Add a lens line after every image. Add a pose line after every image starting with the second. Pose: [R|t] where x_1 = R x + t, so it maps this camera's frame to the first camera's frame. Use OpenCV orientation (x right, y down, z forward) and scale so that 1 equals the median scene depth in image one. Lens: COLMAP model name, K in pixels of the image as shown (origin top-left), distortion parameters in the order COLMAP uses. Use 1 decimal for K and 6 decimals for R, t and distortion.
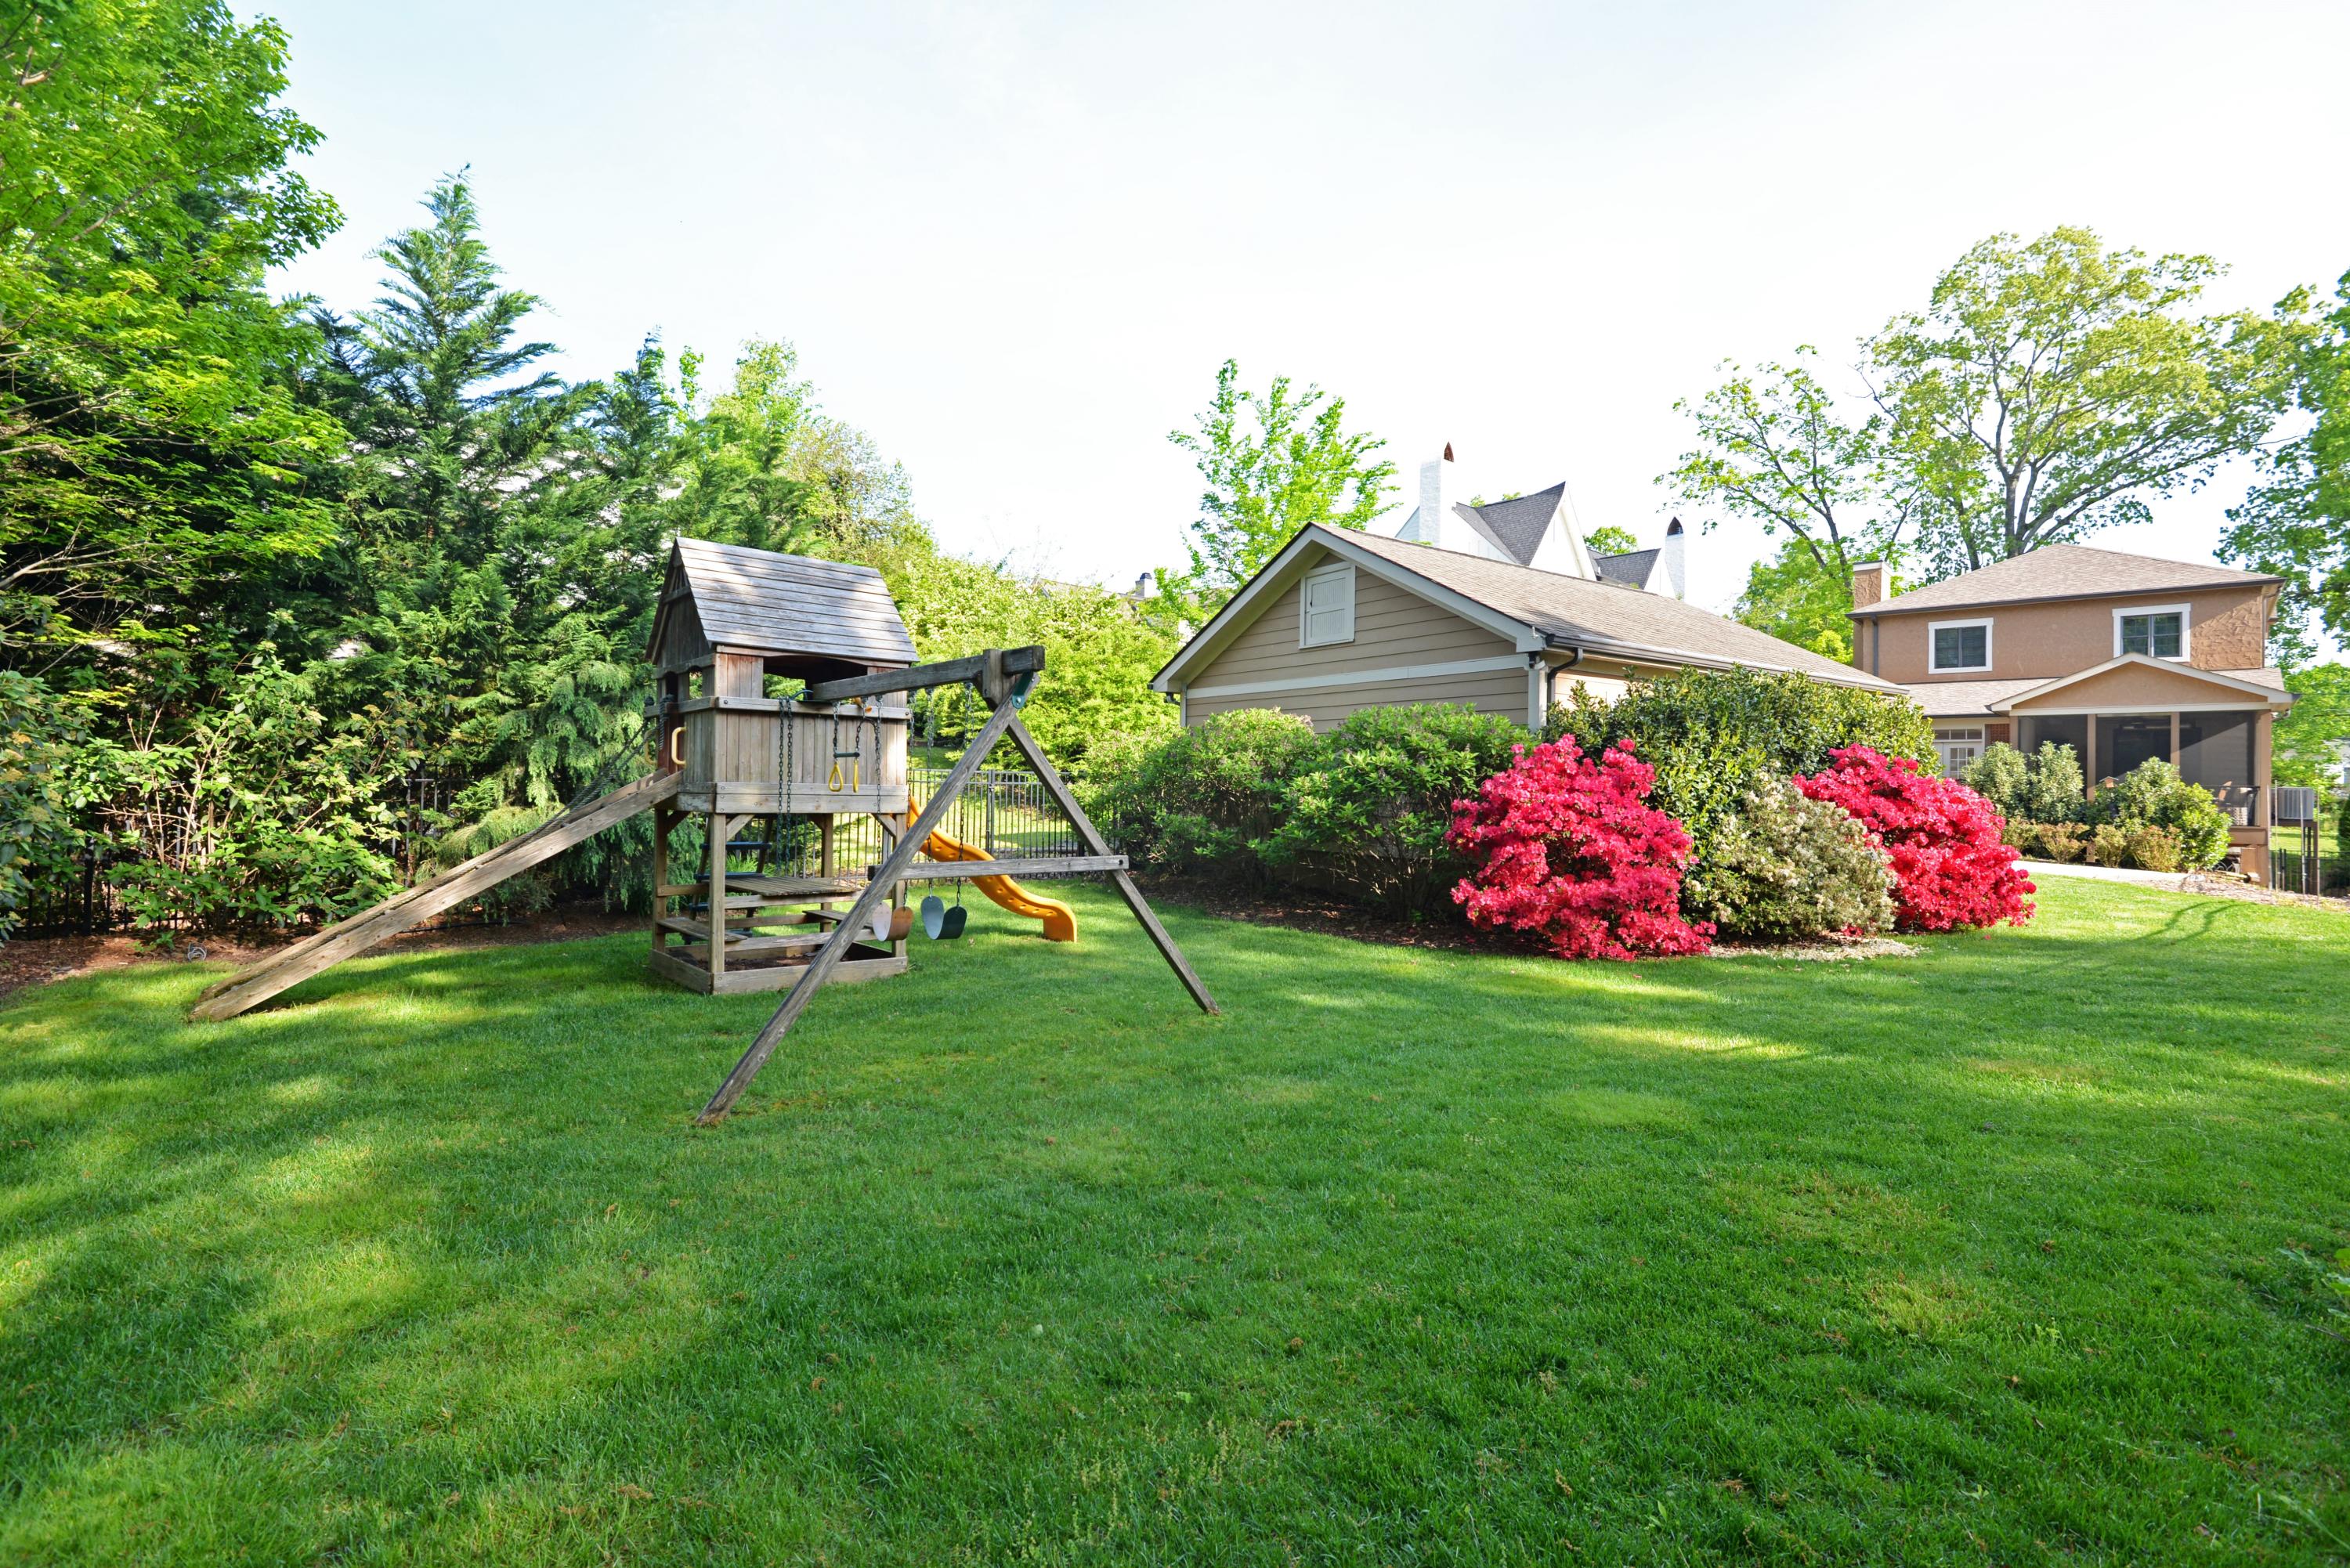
lens RADIAL K [[1081.3, 0, 1179.4], [0, 1081.3, 783.6], [0, 0, 1]] dist [-0.008766, -0.004560]
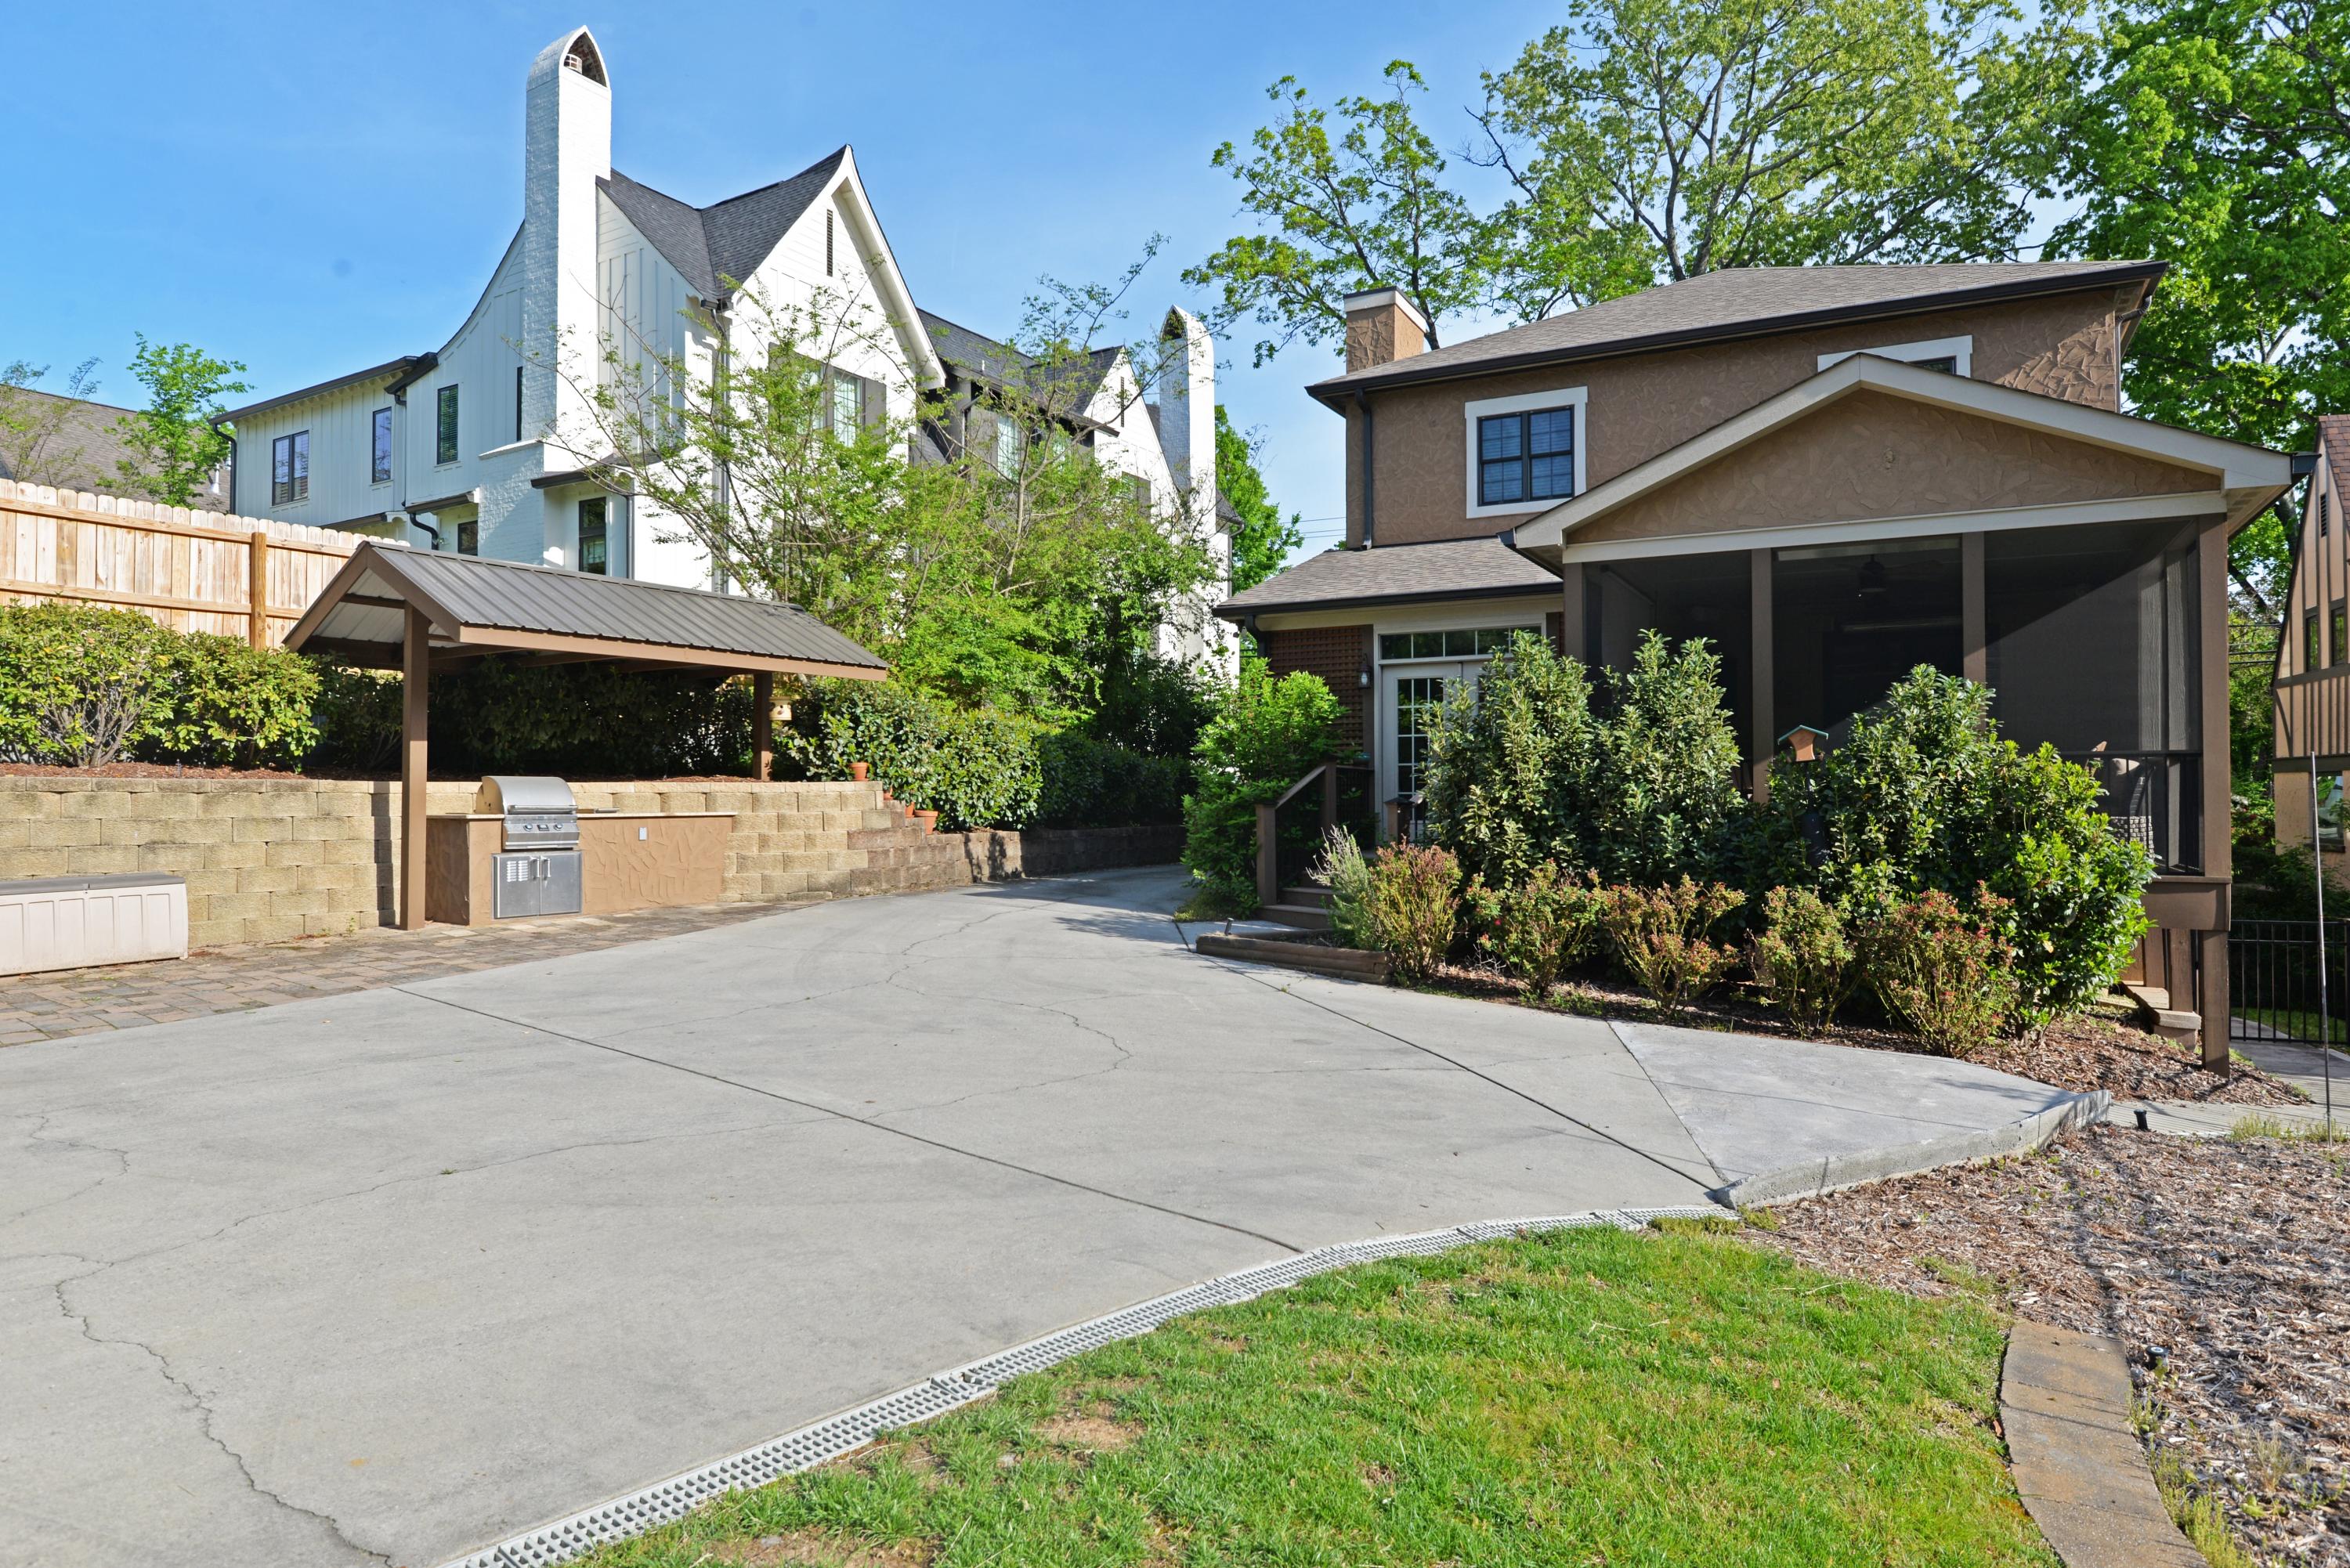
lens RADIAL K [[1391.8, 0, 1171.3], [0, 1391.8, 783.5], [0, 0, 1]] dist [-0.001941, -0.000438]
pose [[0.963434, -0.017865, 0.267349, 0.562415], [0.017913, 0.999837, 0.002260, 0.005690], [-0.267345, 0.002611, 0.963597, 0.636873]]
